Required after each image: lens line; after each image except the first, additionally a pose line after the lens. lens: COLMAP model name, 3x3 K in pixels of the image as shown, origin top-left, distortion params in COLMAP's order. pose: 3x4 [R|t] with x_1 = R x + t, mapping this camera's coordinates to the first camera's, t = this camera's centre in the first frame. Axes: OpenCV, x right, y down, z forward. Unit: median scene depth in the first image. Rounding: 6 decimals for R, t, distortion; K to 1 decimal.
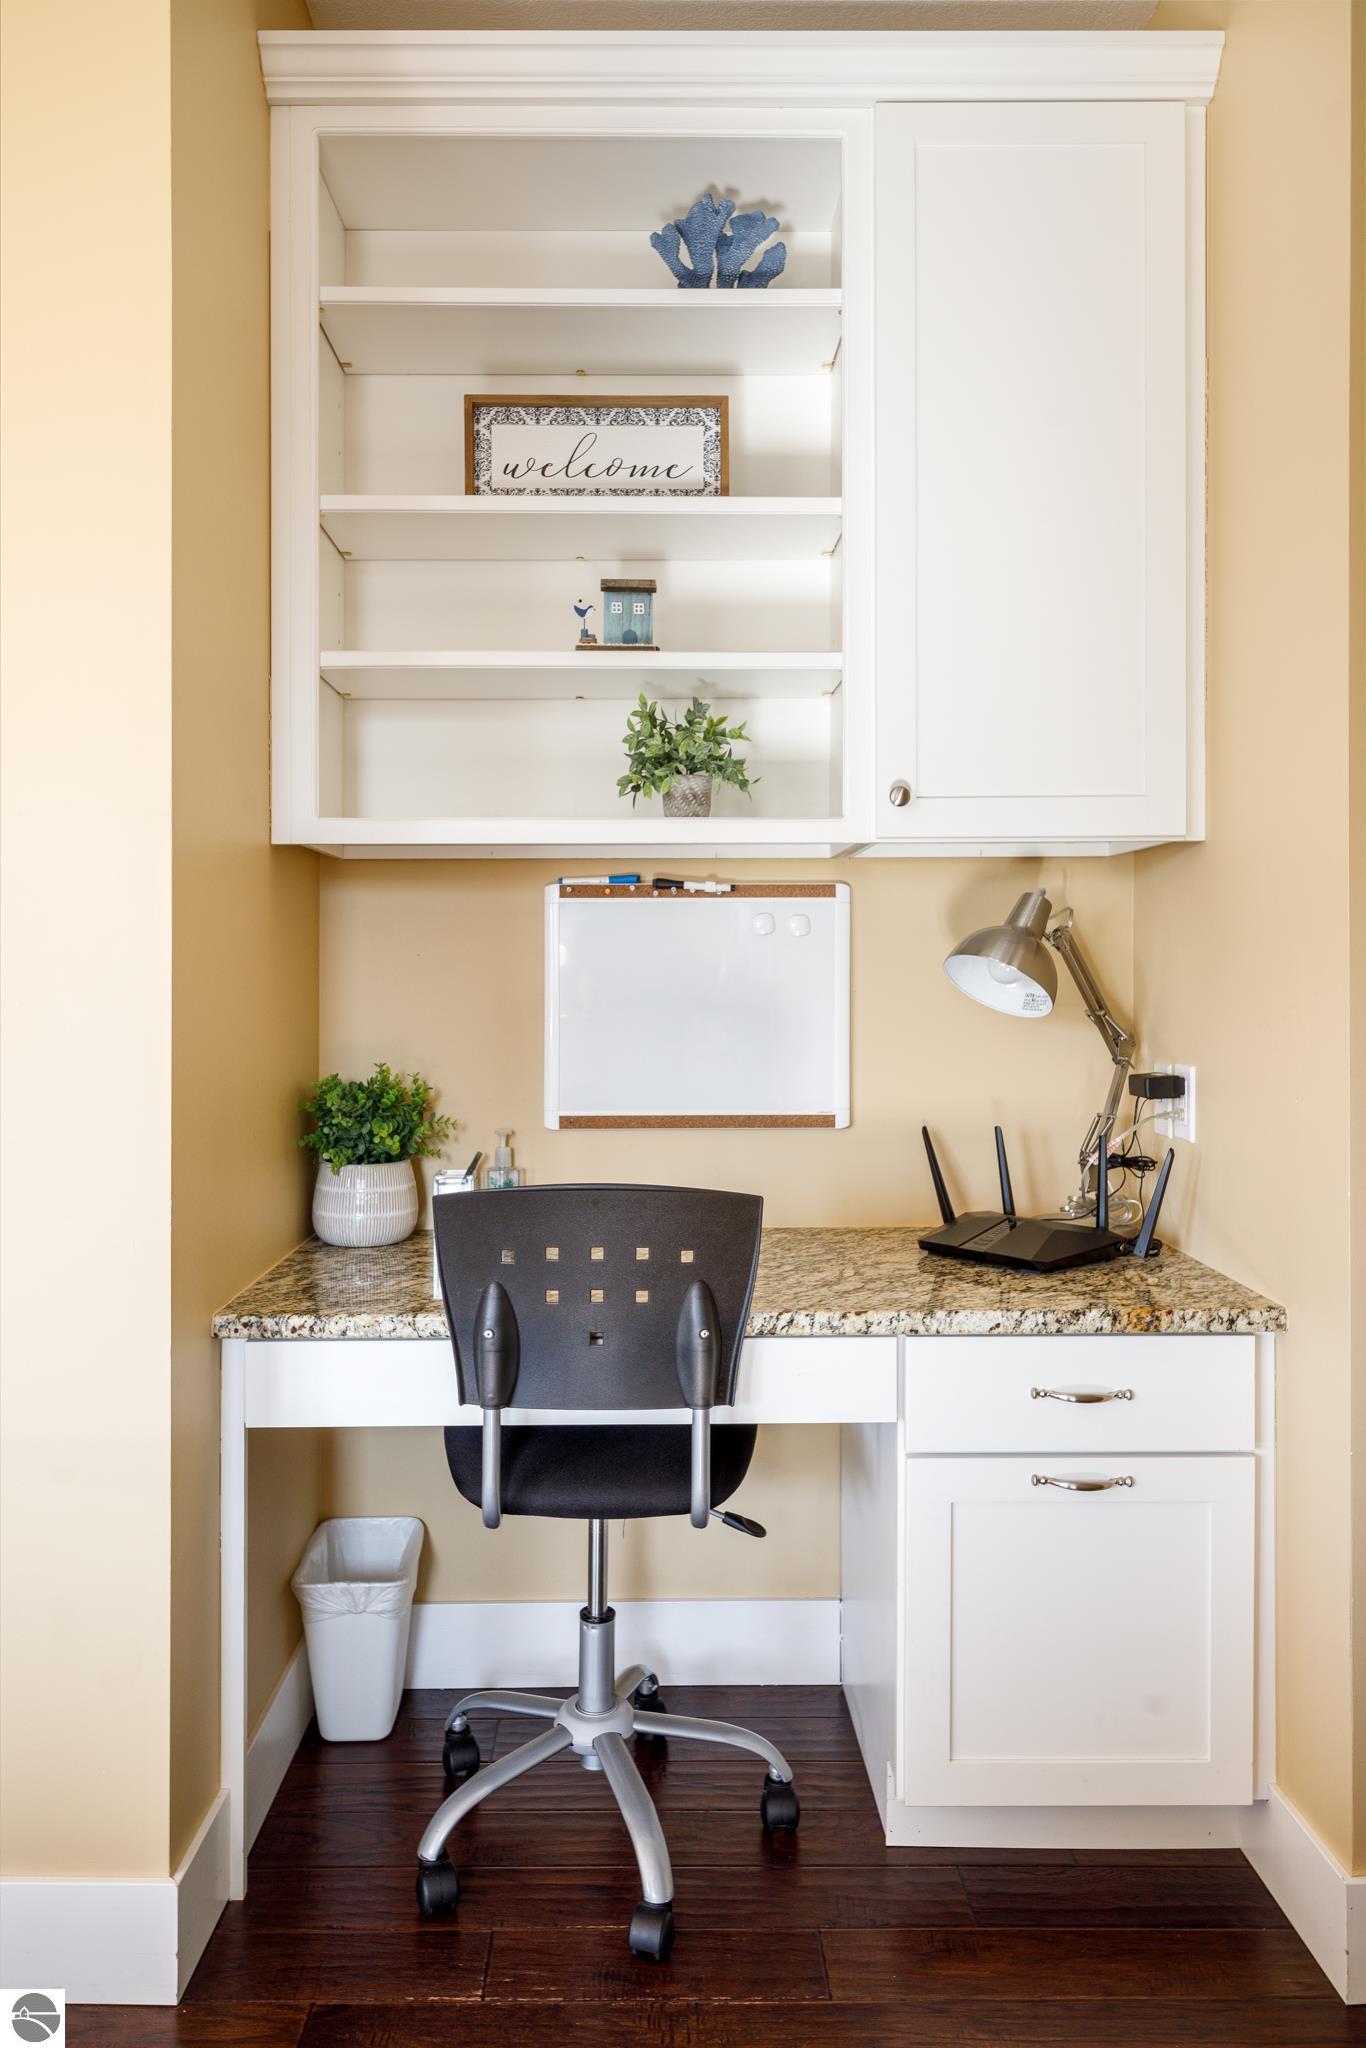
lens RADIAL K [[1407.1, 0, 681.4], [0, 1407.1, 977.8], [0, 0, 1]] dist [0.002253, 0.000753]
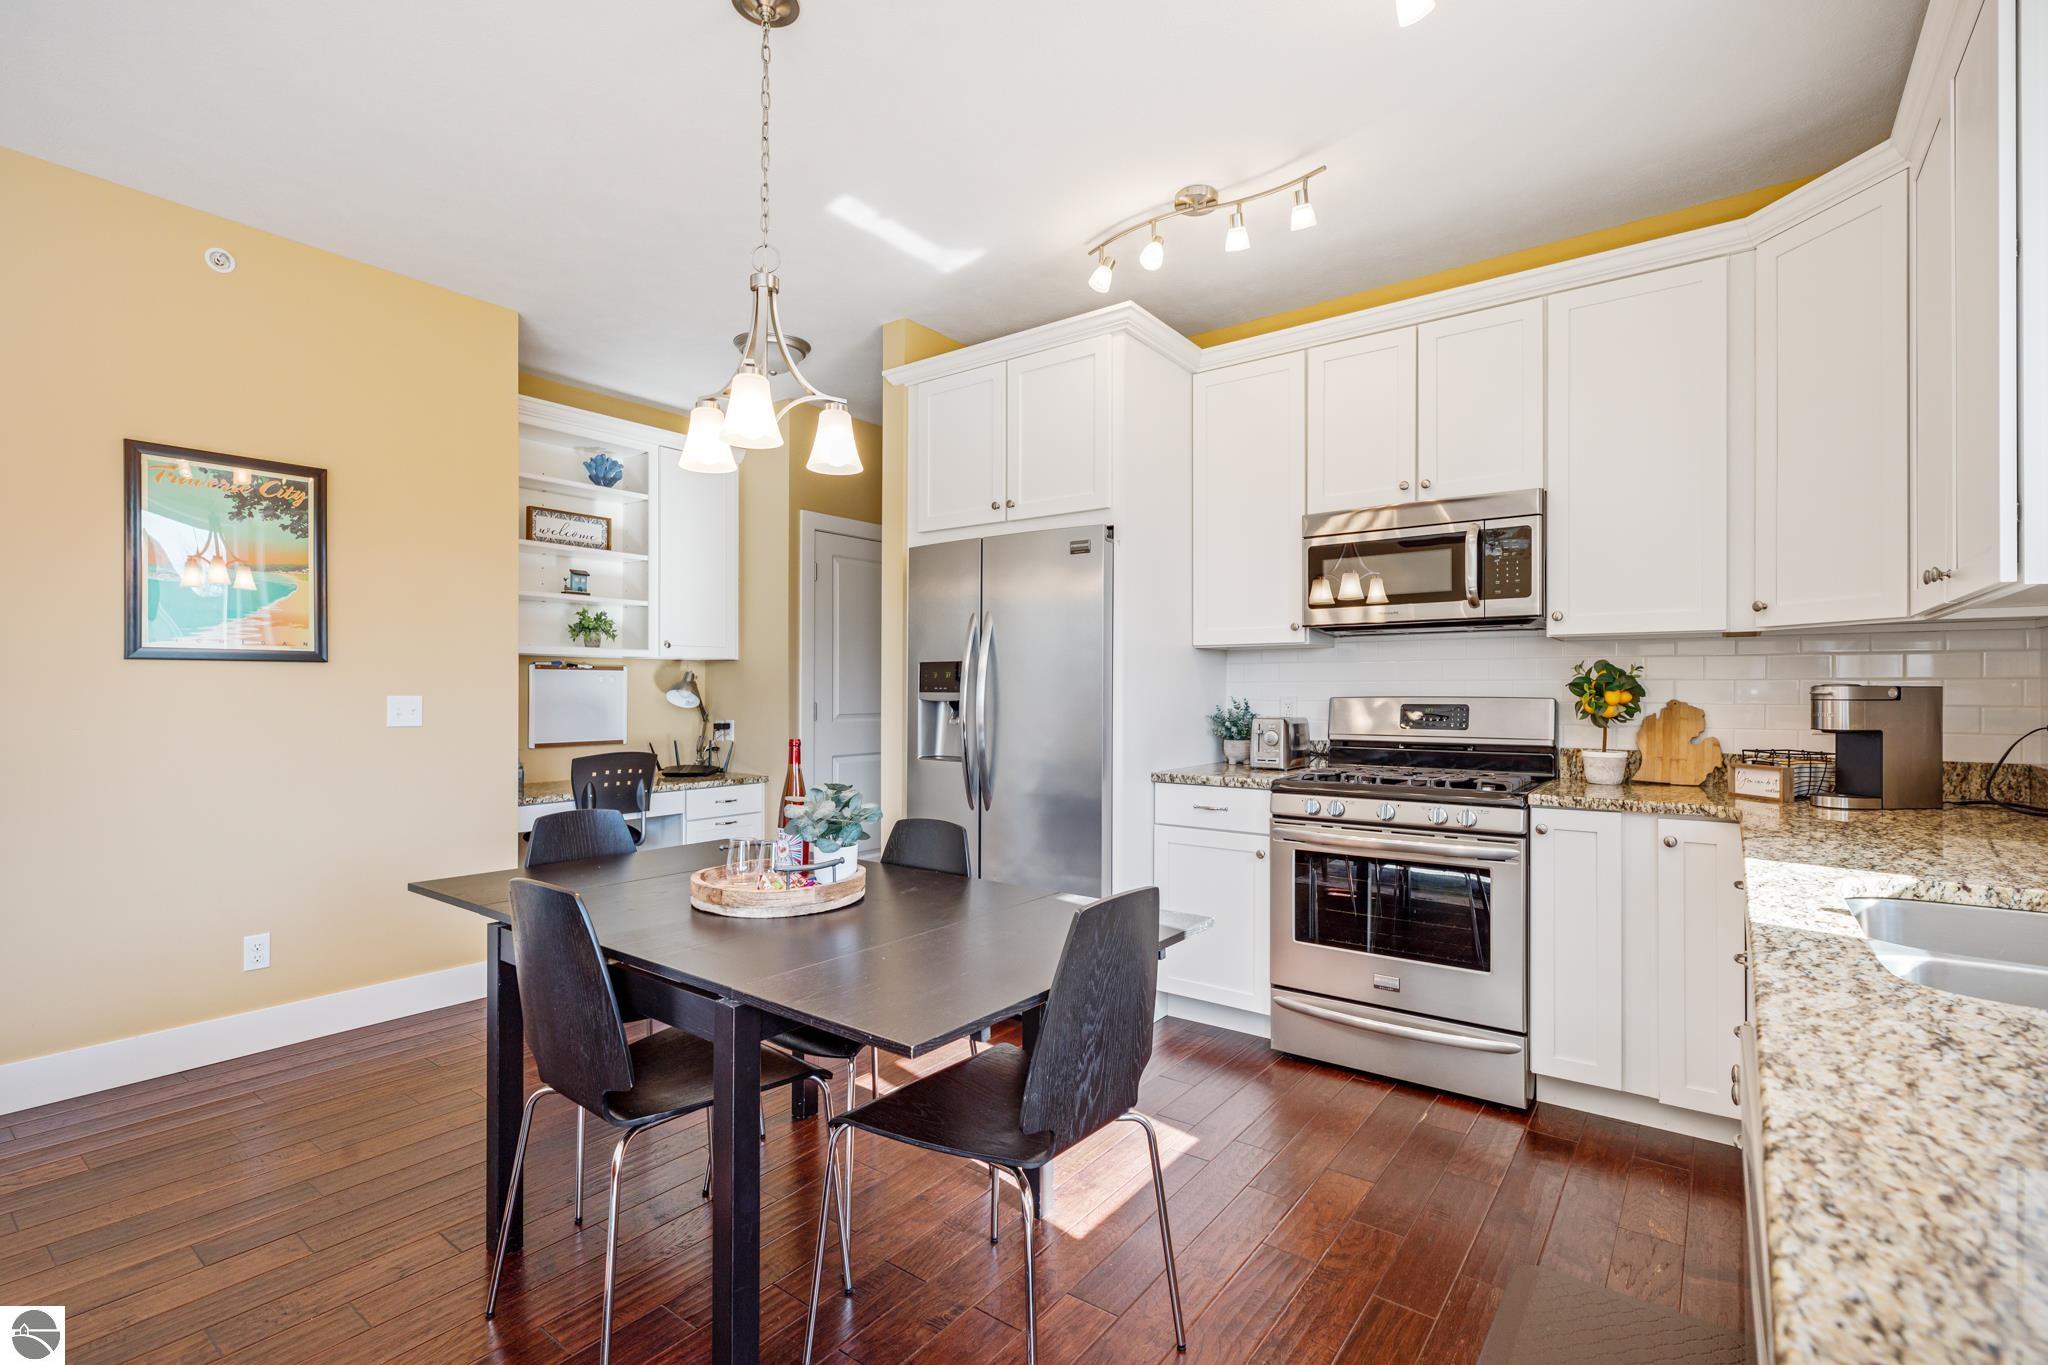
lens RADIAL K [[937.5, 0, 1023.0], [0, 937.5, 685.6], [0, 0, 1]] dist [-0.002377, -0.000140]
pose [[0.607396, 0.007386, 0.794365, -1.107301], [0.000099, 0.999956, -0.009373, -0.004779], [-0.794399, 0.005772, 0.607369, -1.076855]]
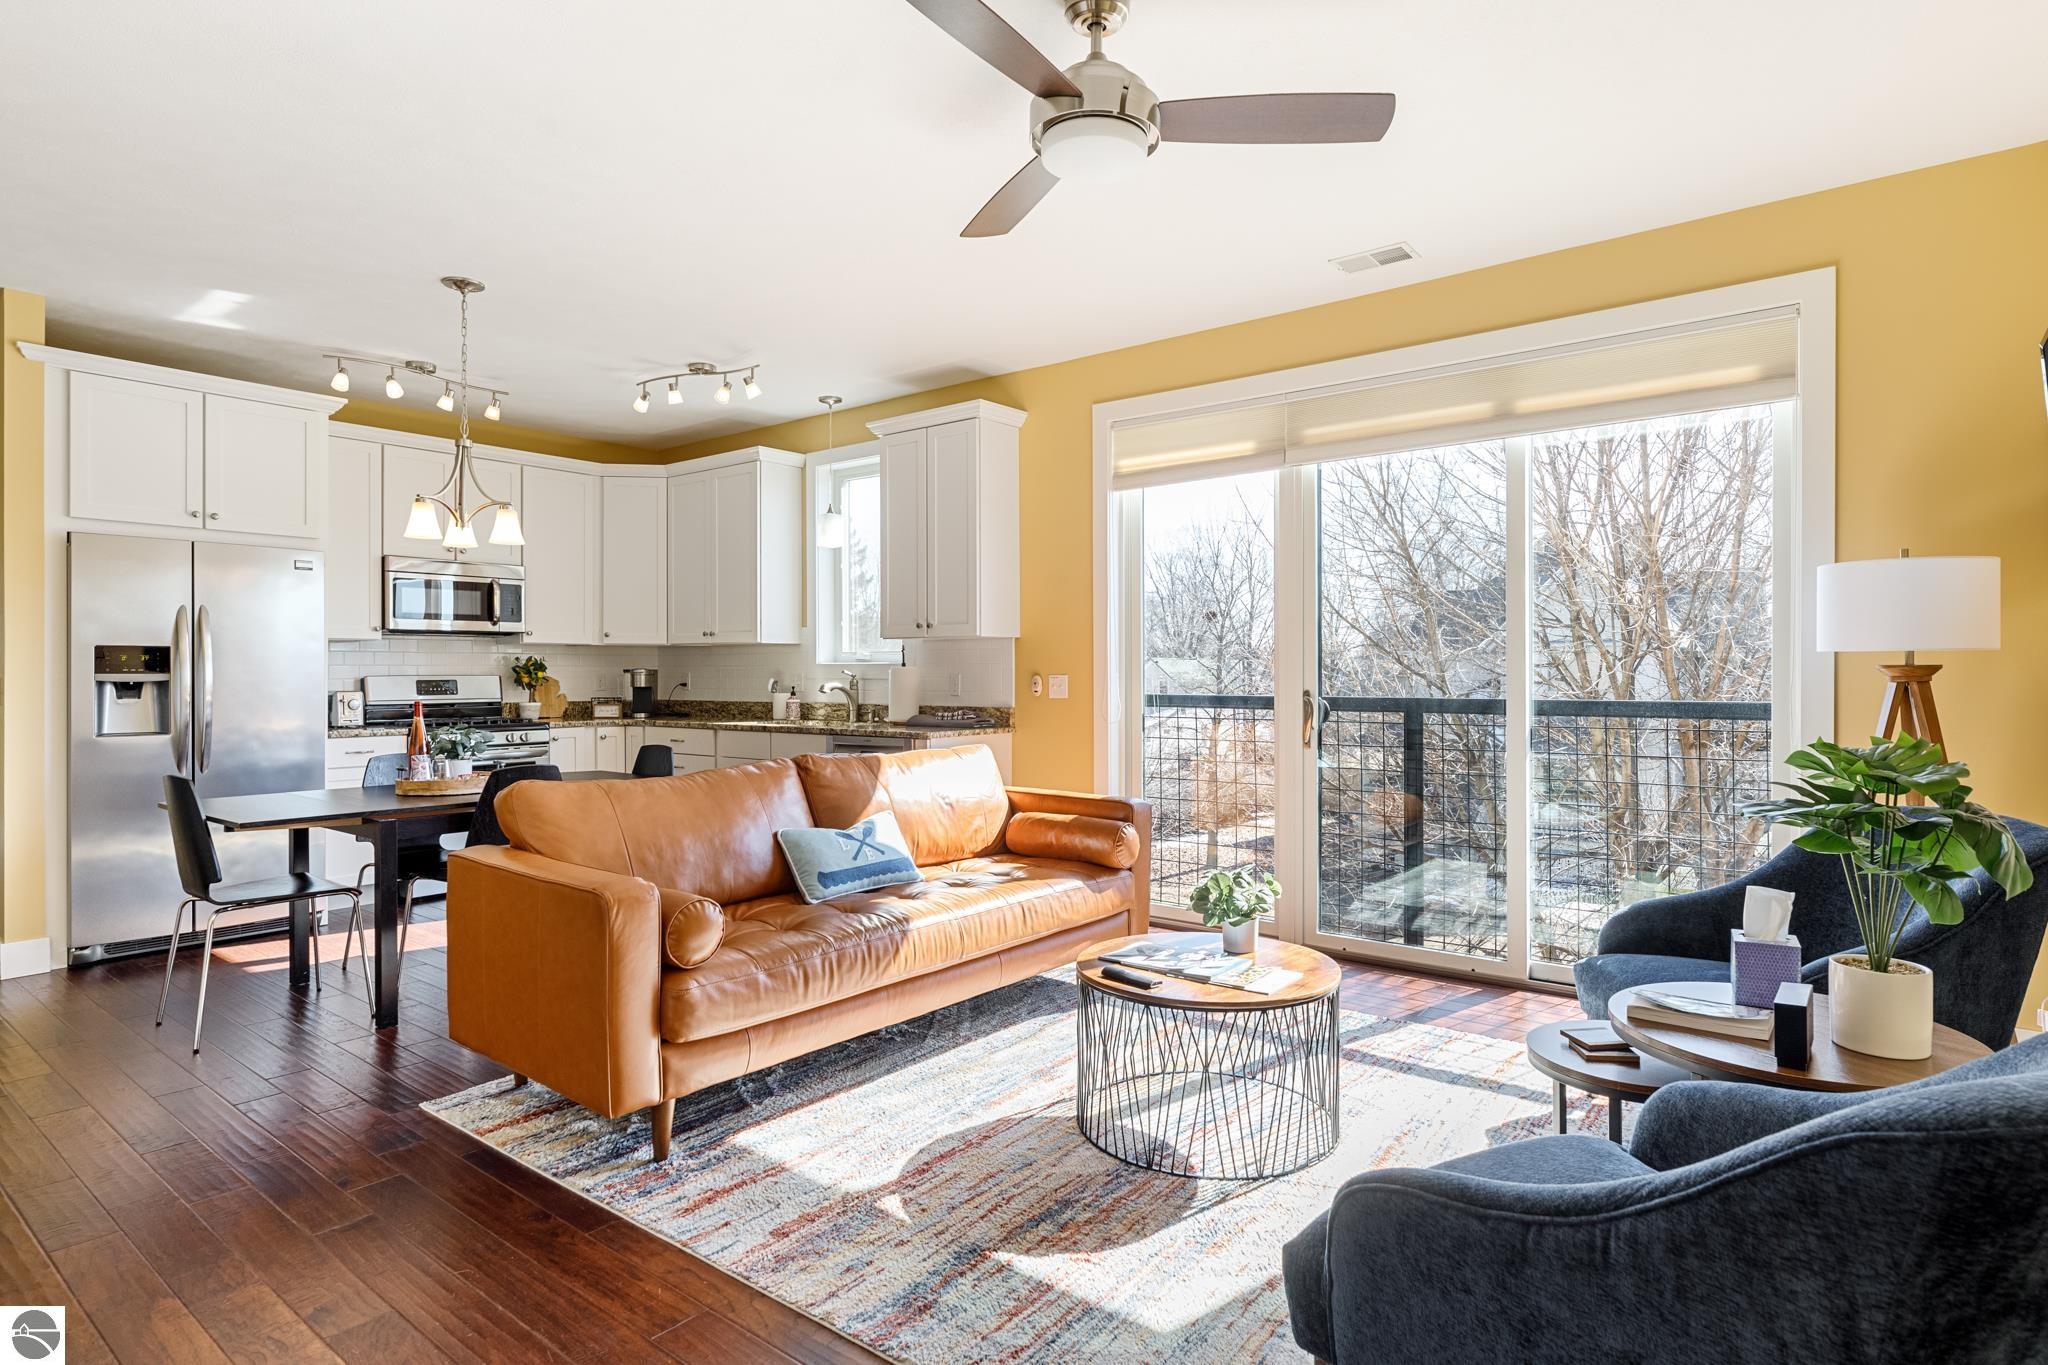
lens RADIAL K [[1089.5, 0, 1023.8], [0, 1089.5, 675.1], [0, 0, 1]] dist [0.002895, -0.002540]
pose [[-0.776285, 0.000028, 0.630382, -2.564122], [0.004136, 0.999979, 0.005050, -0.009460], [-0.630368, 0.006528, -0.776269, 0.621070]]
